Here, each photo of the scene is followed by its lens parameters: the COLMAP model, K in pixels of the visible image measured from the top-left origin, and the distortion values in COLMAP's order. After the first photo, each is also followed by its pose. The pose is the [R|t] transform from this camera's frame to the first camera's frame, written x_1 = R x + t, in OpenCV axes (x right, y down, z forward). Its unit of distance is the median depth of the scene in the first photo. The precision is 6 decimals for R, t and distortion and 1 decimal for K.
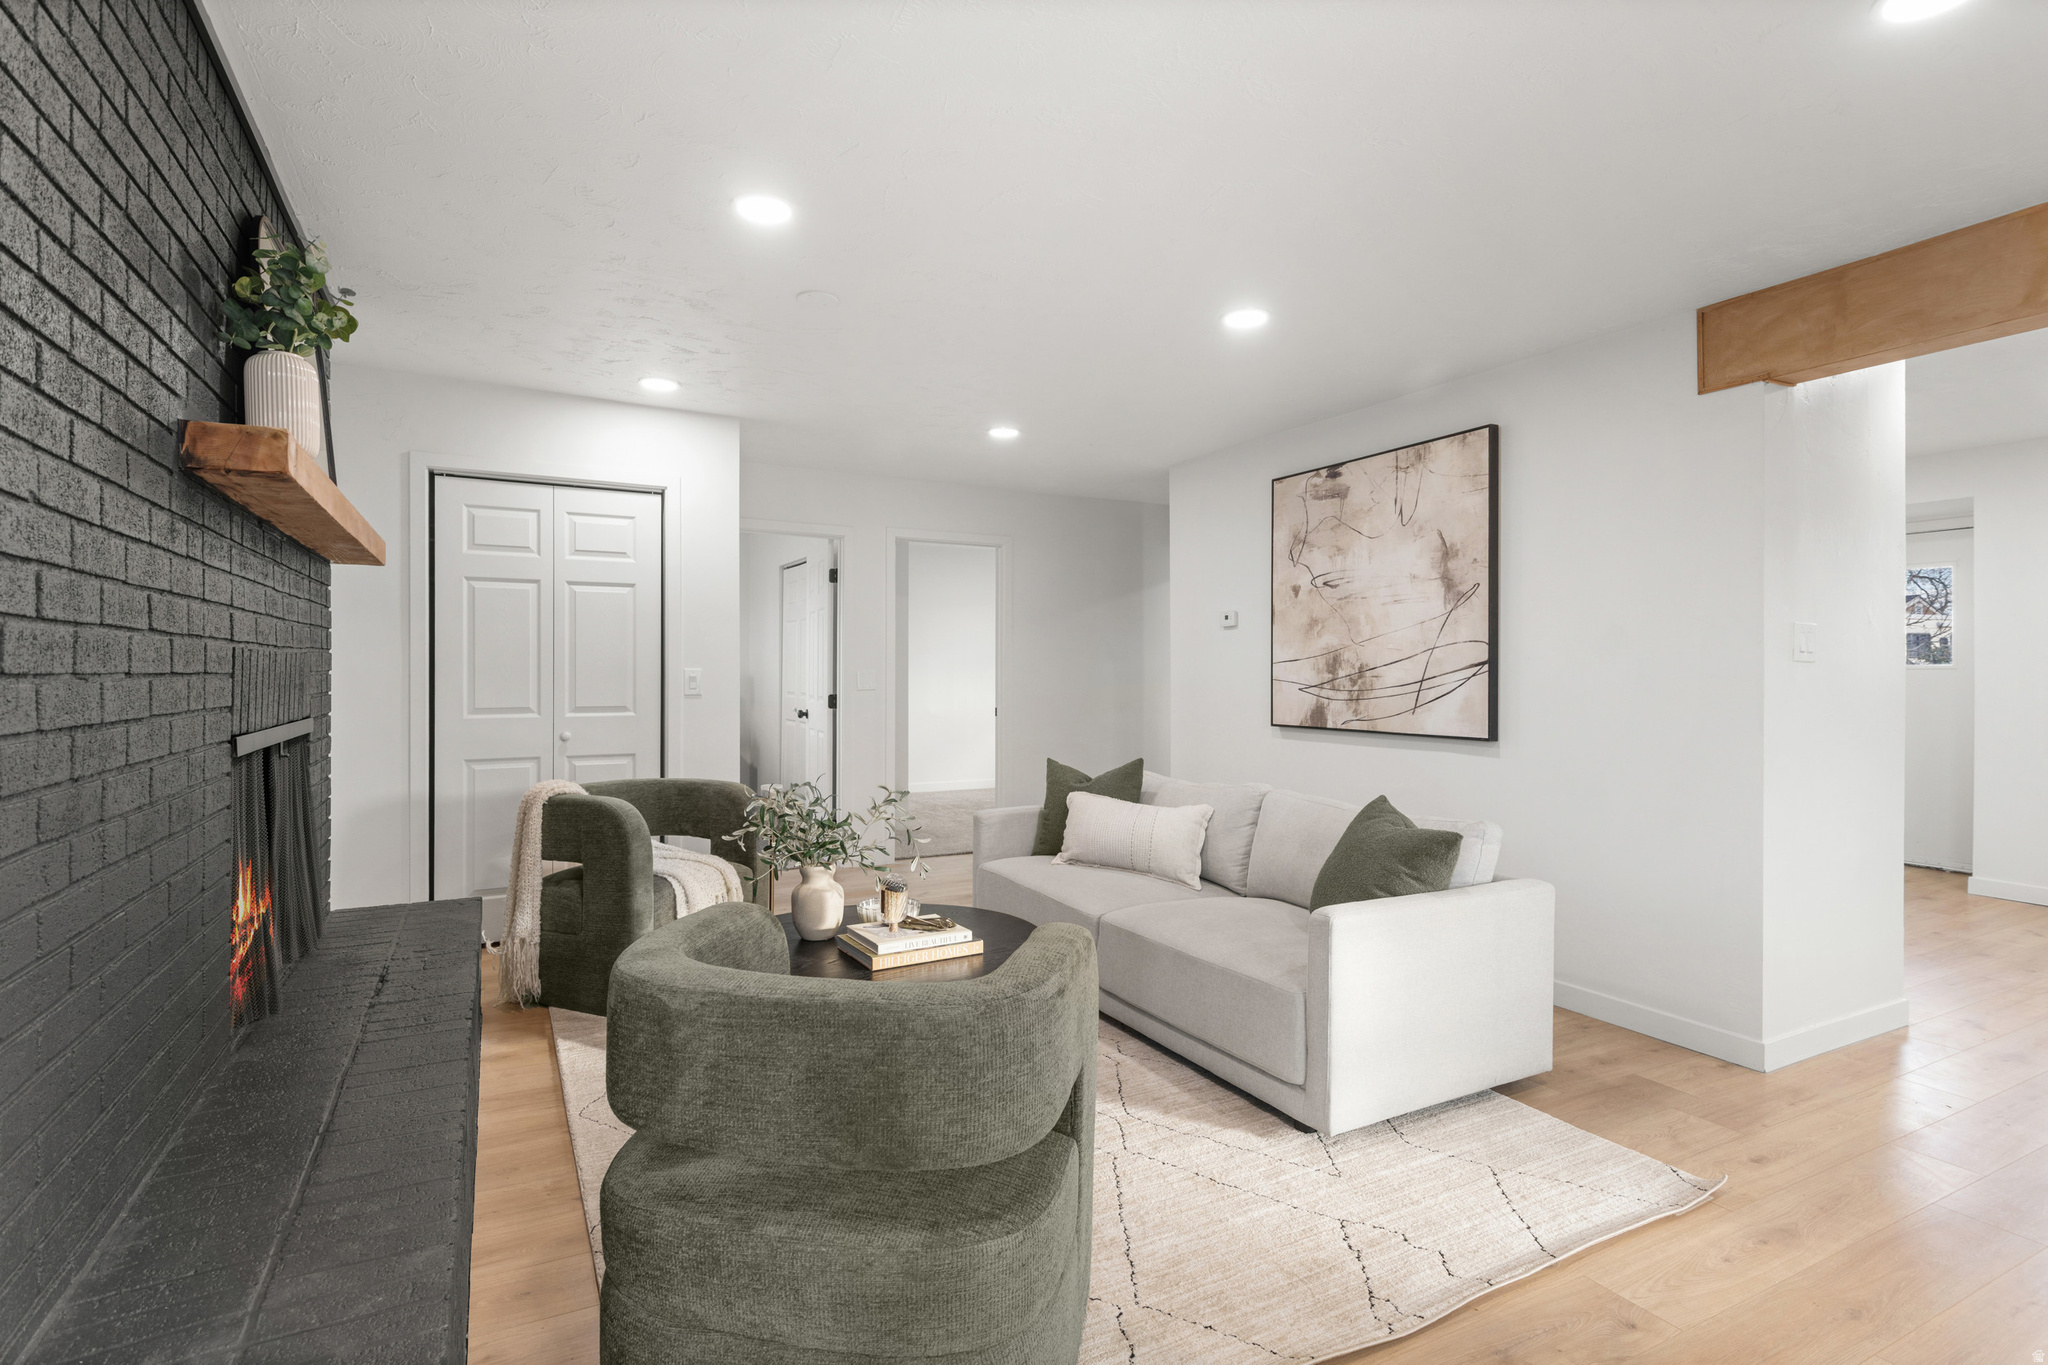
lens RADIAL K [[993.0, 0, 1021.0], [0, 993.0, 679.1], [0, 0, 1]] dist [0.035434, -0.025046]
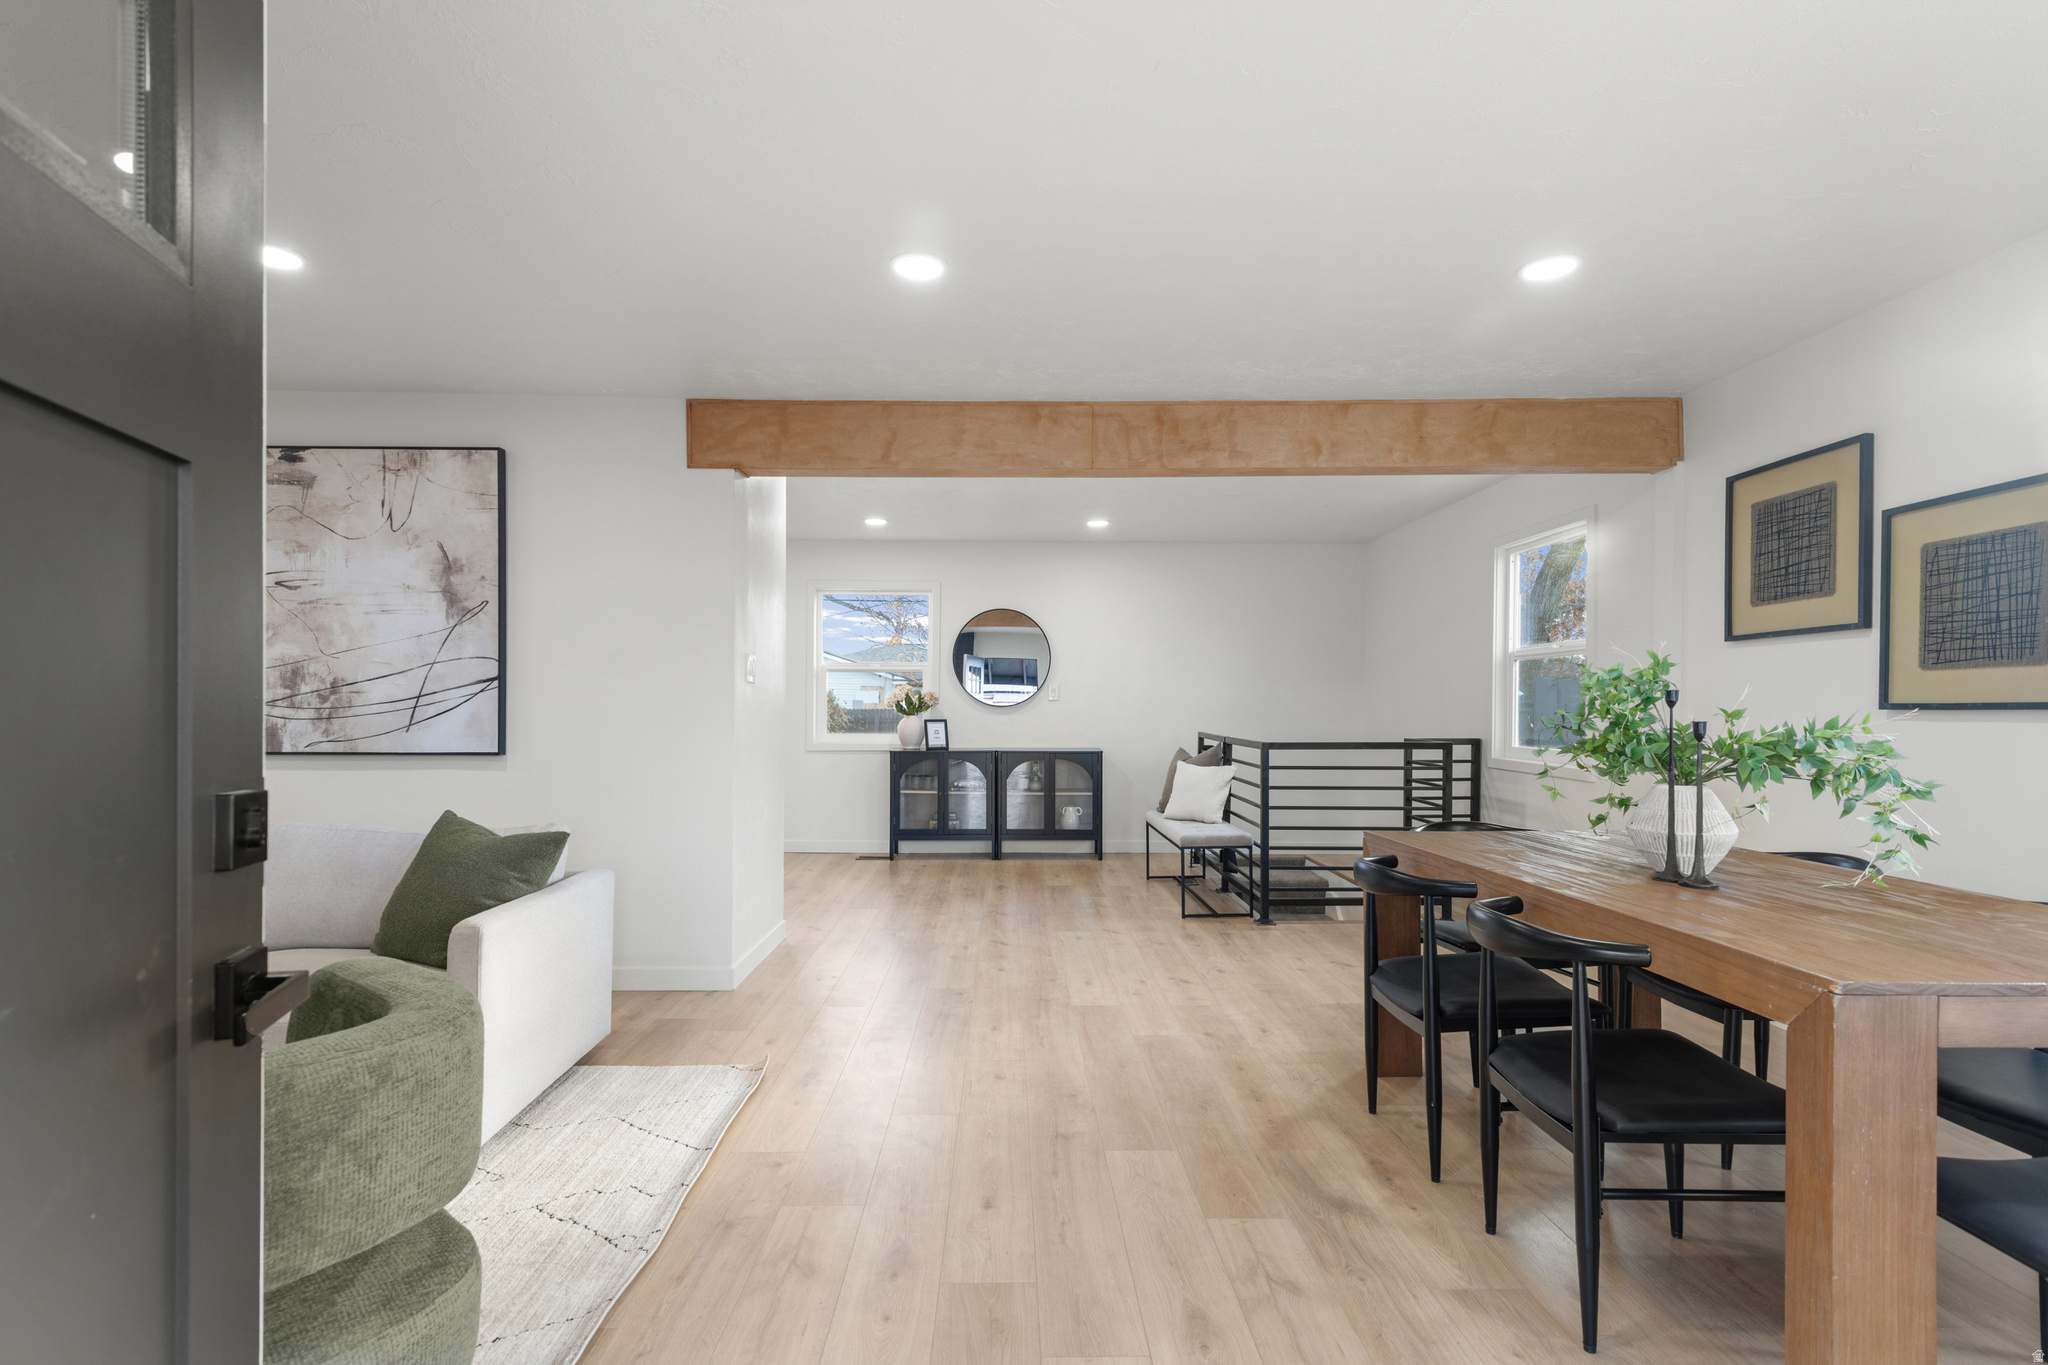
lens RADIAL K [[997.0, 0, 1022.8], [0, 997.0, 721.2], [0, 0, 1]] dist [0.028789, -0.019045]
pose [[0.453524, -0.013098, 0.891148, -0.208995], [0.002394, 0.999906, 0.013478, 0.014562], [-0.891241, -0.003979, 0.453513, 0.046954]]
